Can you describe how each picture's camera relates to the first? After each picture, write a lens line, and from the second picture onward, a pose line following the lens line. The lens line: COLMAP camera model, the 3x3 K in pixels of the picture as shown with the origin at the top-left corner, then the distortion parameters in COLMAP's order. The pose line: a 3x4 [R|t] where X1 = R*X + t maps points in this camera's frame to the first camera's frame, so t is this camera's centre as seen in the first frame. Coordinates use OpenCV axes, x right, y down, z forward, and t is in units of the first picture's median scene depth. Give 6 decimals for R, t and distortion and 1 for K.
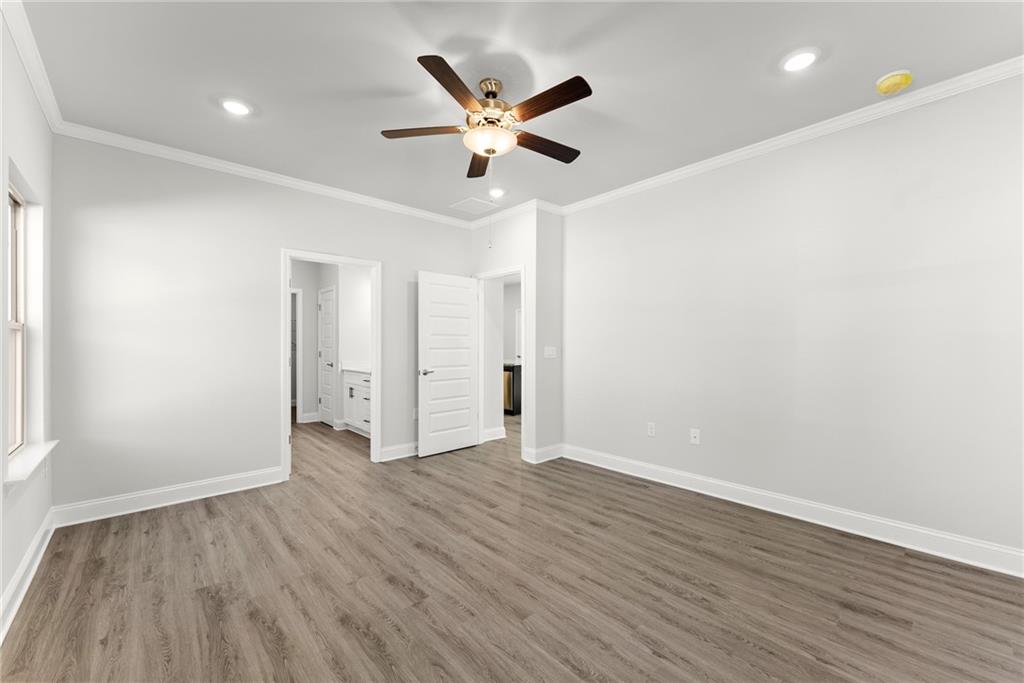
lens RADIAL K [[413.8, 0, 507.2], [0, 413.8, 340.4], [0, 0, 1]] dist [0.001595, -0.000858]
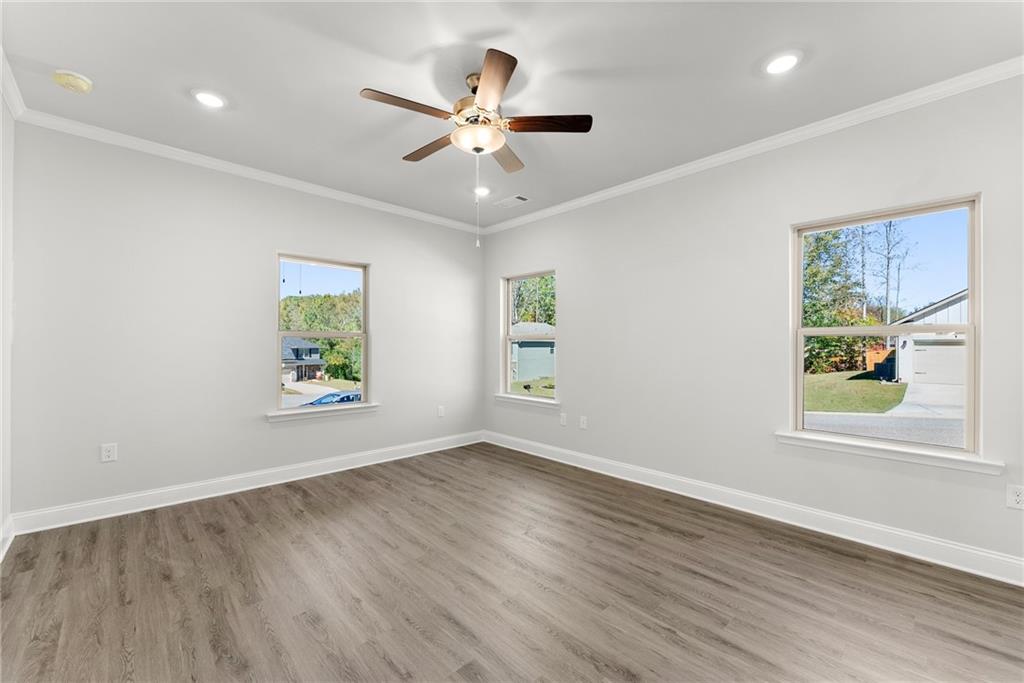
lens RADIAL K [[413.8, 0, 502.0], [0, 413.8, 342.8], [0, 0, 1]] dist [0.001595, -0.000858]
pose [[-0.999904, -0.004786, -0.012975, -0.076027], [-0.004604, 0.999892, -0.013978, 0.014589], [0.013040, -0.013917, -0.999818, 1.750258]]
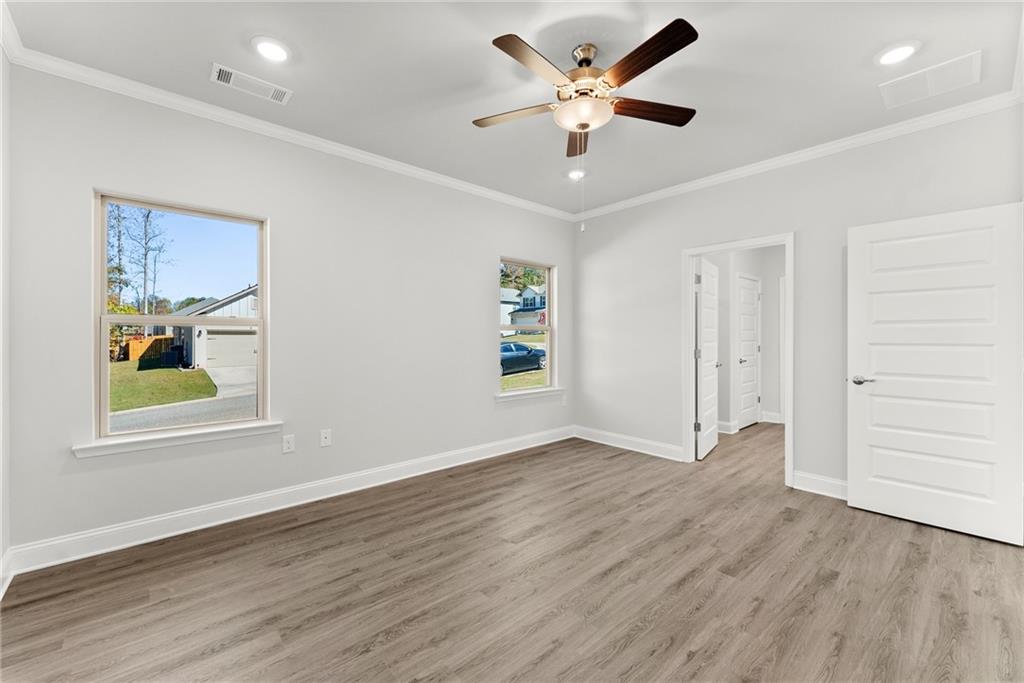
lens RADIAL K [[413.8, 0, 513.1], [0, 413.8, 340.1], [0, 0, 1]] dist [0.001595, -0.000858]
pose [[-0.005882, 0.008747, -0.999944, 0.766638], [0.006700, 0.999940, 0.008708, 0.003616], [0.999960, -0.006648, -0.005941, 0.749878]]
